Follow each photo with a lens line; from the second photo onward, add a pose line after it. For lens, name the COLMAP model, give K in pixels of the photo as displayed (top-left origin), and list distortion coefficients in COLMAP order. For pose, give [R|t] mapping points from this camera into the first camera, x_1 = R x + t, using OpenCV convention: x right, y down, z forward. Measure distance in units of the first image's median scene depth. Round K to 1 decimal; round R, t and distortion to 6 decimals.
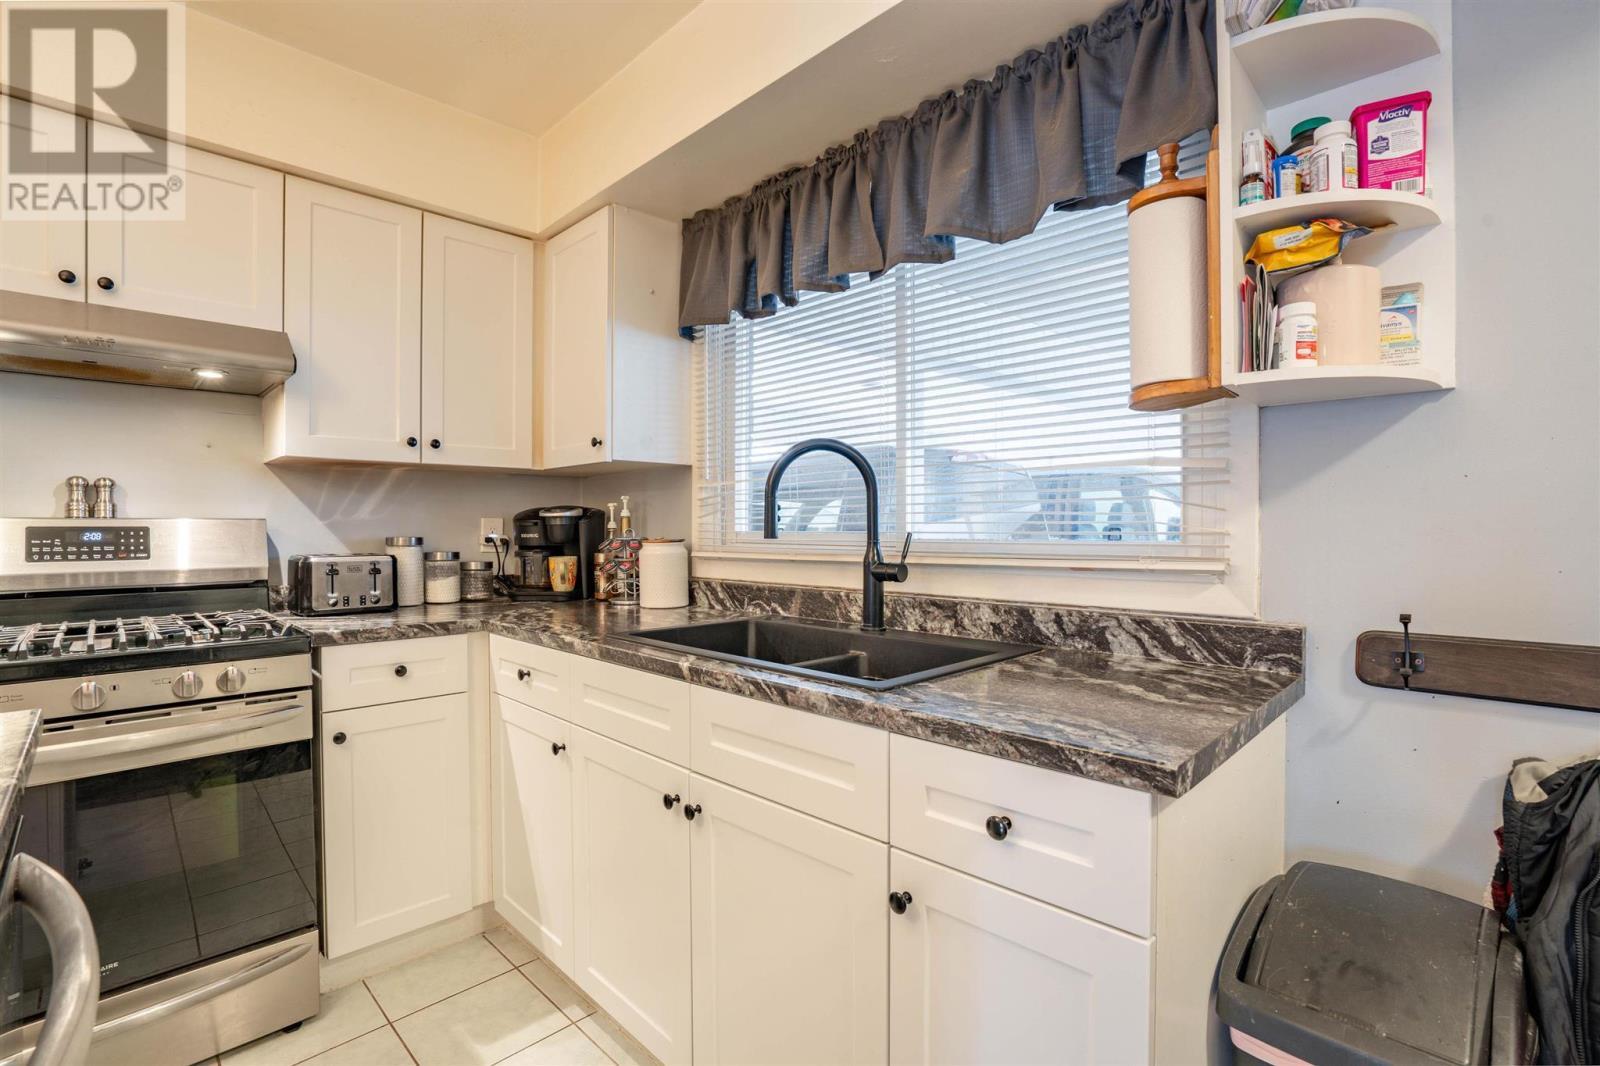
lens RADIAL K [[740.4, 0, 793.6], [0, 740.4, 530.8], [0, 0, 1]] dist [-0.040556, 0.009161]
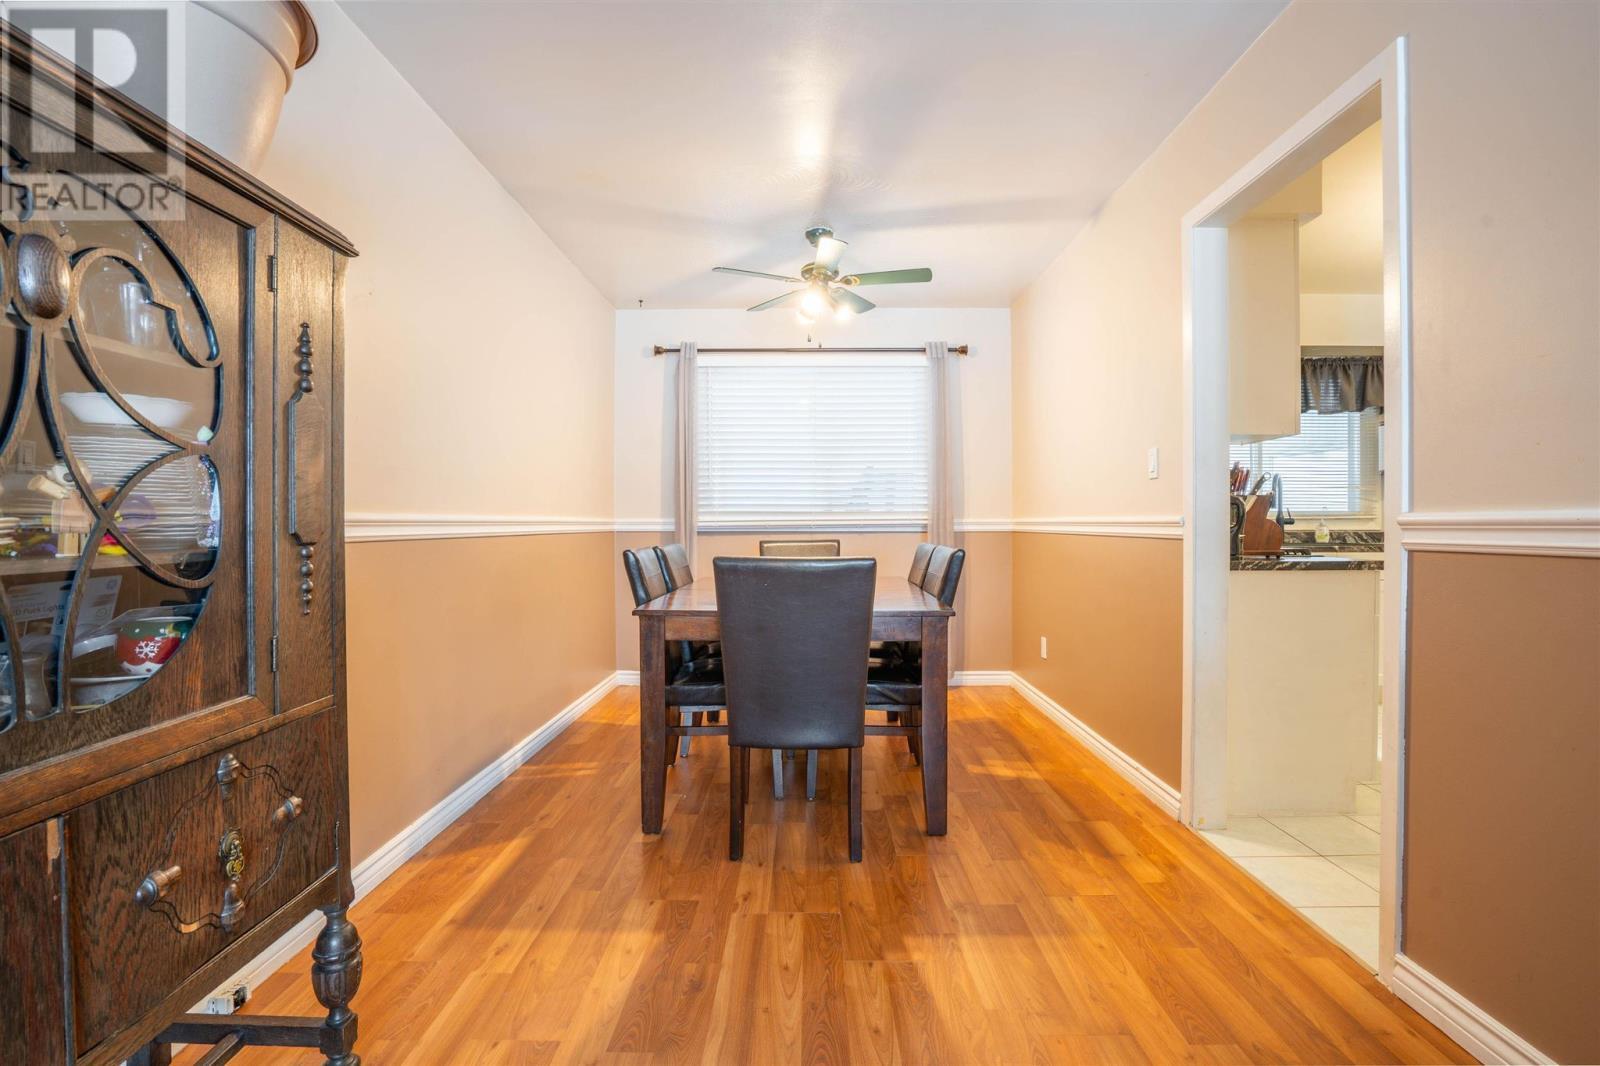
lens RADIAL K [[740.4, 0, 801.7], [0, 740.4, 535.4], [0, 0, 1]] dist [-0.040556, 0.009161]
pose [[0.705721, -0.004907, 0.708473, -2.857858], [0.003994, 0.999988, 0.002947, 0.084768], [-0.708478, 0.000750, 0.705732, 0.321208]]
